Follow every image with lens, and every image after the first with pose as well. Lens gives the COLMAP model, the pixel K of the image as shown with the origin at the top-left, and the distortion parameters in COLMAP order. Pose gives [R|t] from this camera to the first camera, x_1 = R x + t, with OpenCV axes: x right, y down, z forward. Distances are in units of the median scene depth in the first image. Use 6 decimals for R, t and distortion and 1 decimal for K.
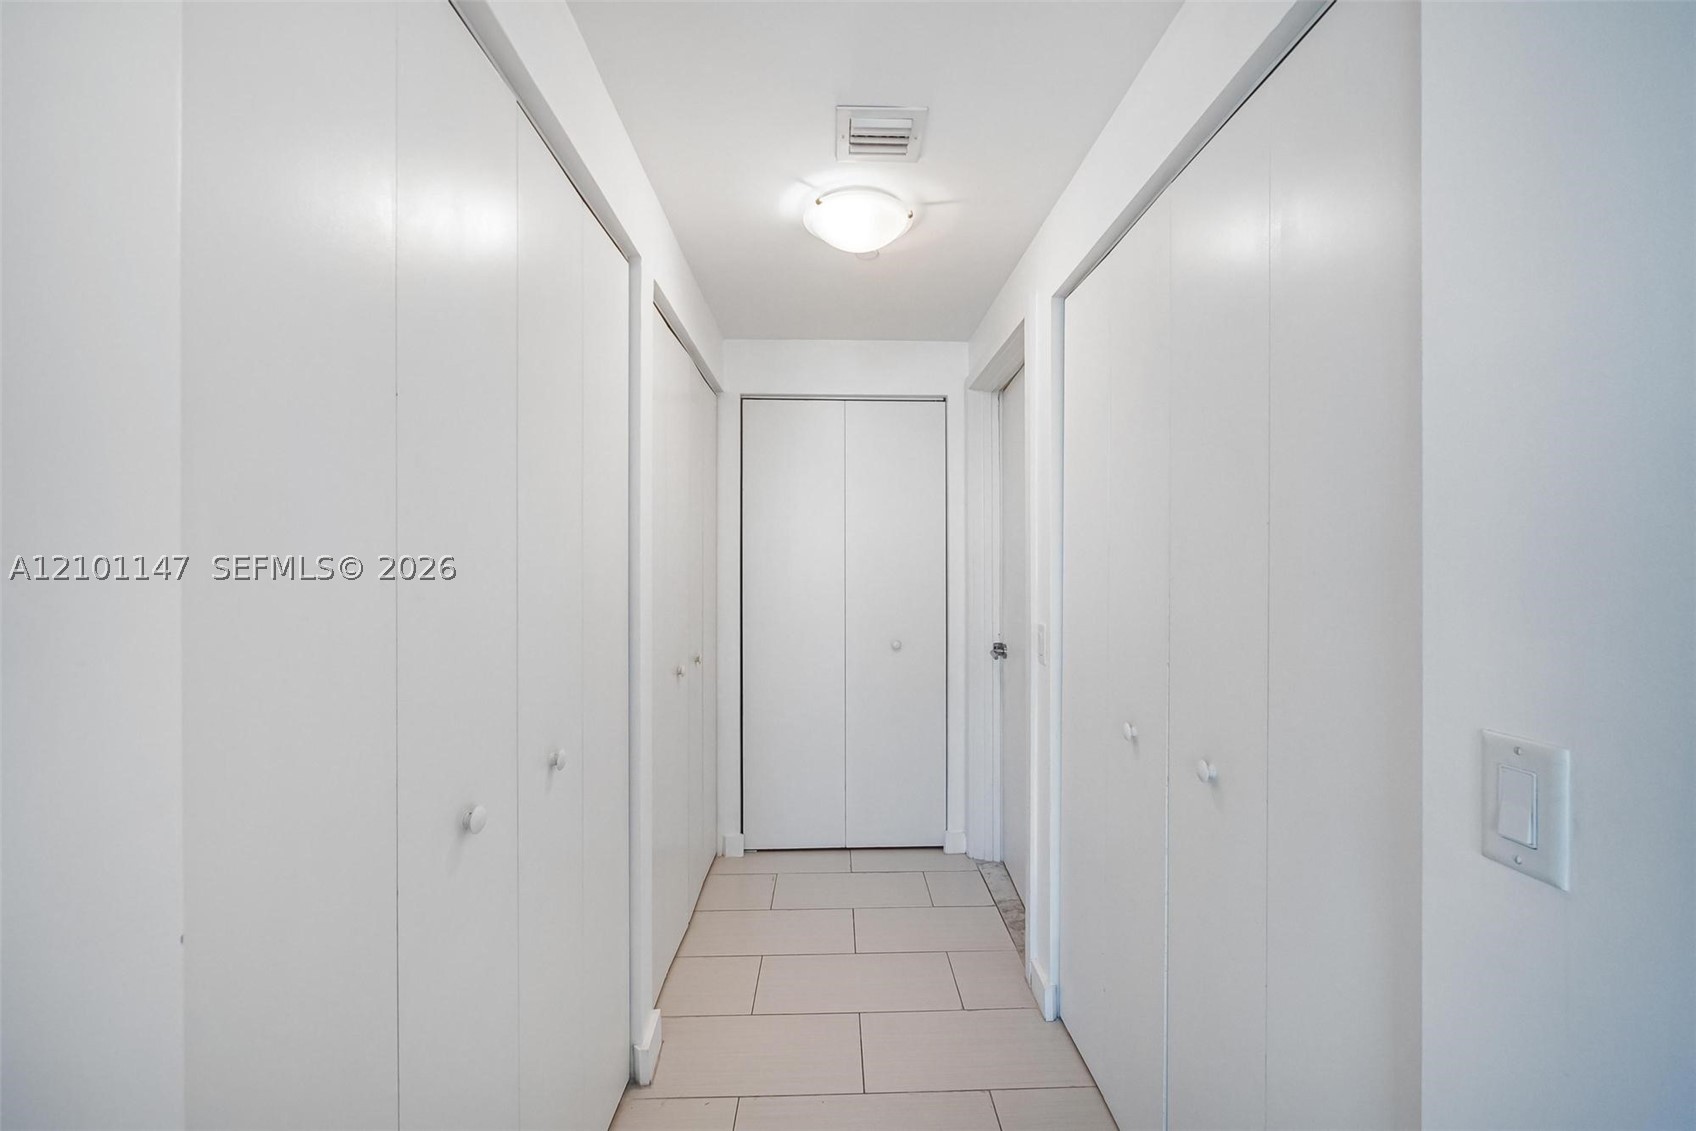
lens RADIAL K [[689.5, 0, 848.4], [0, 689.5, 565.3], [0, 0, 1]] dist [-0.010212, 0.000368]
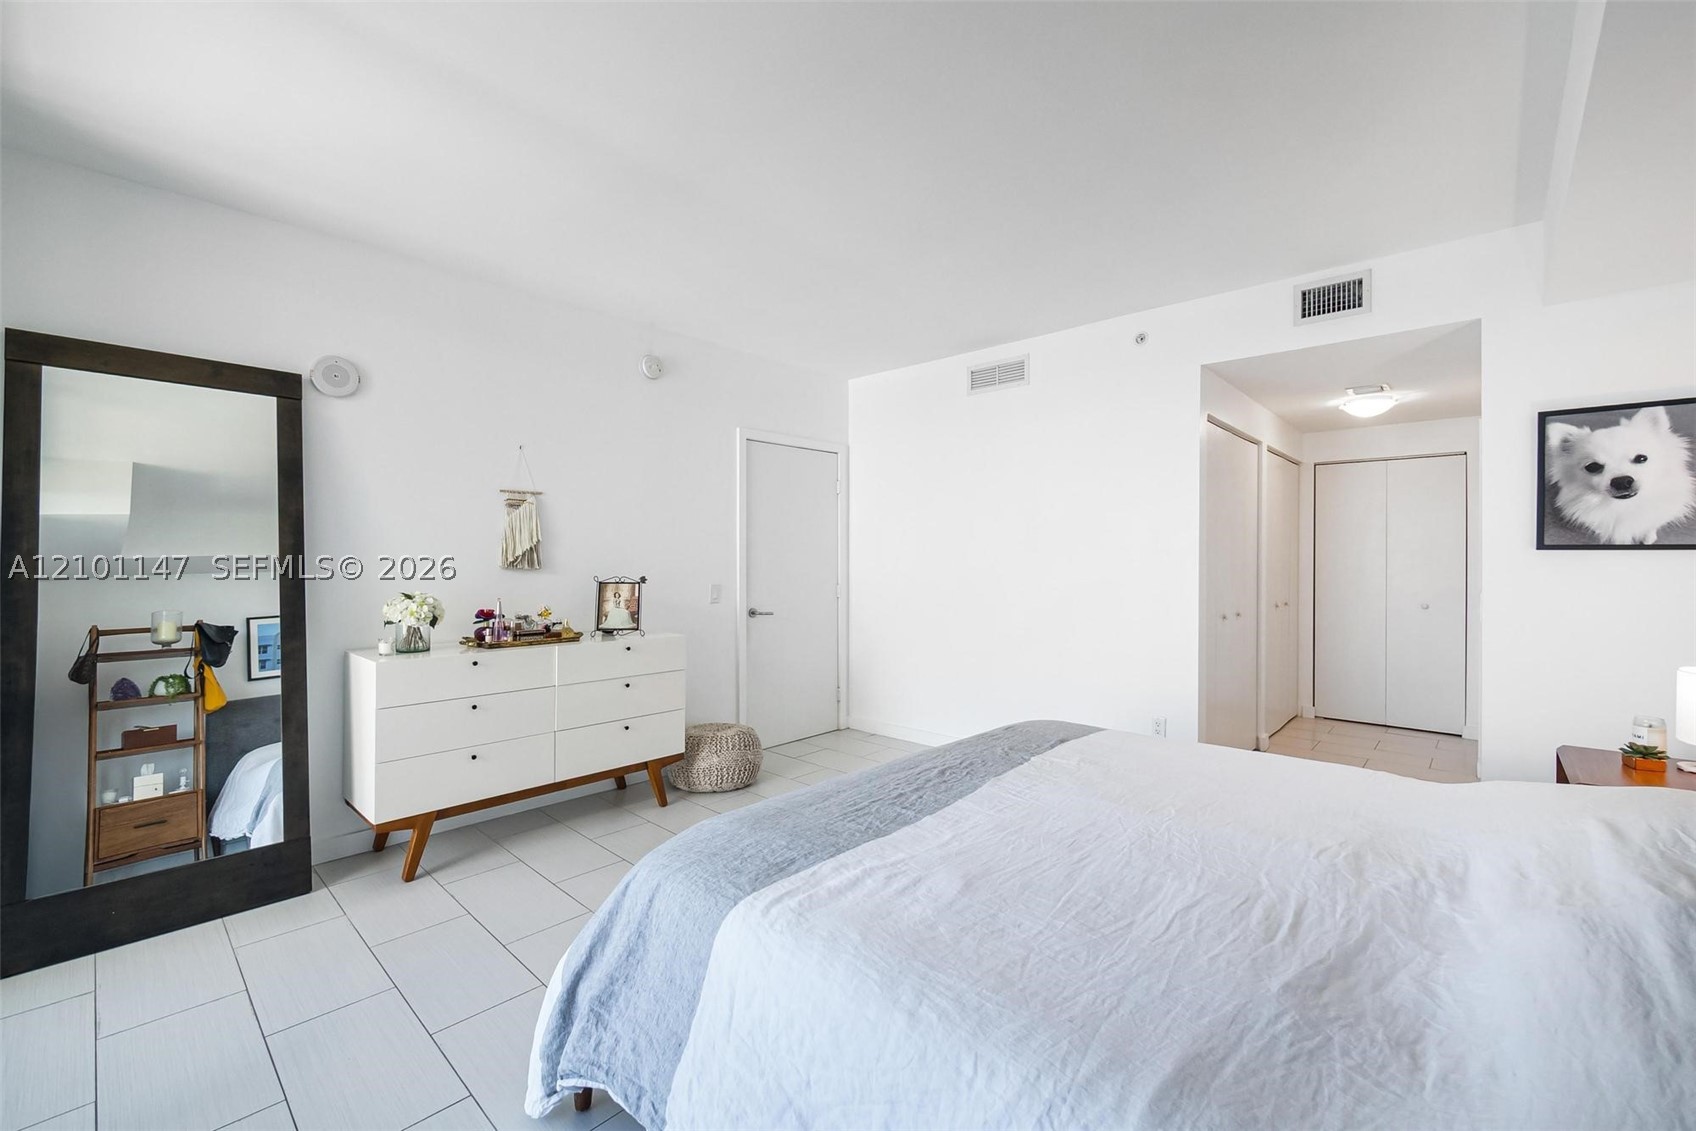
lens RADIAL K [[689.5, 0, 845.5], [0, 689.5, 560.8], [0, 0, 1]] dist [-0.010212, 0.000368]
pose [[0.711286, 0.004884, -0.702885, 0.247884], [-0.004025, 0.999988, 0.002876, 0.011478], [0.702891, 0.000784, 0.711297, -1.203662]]
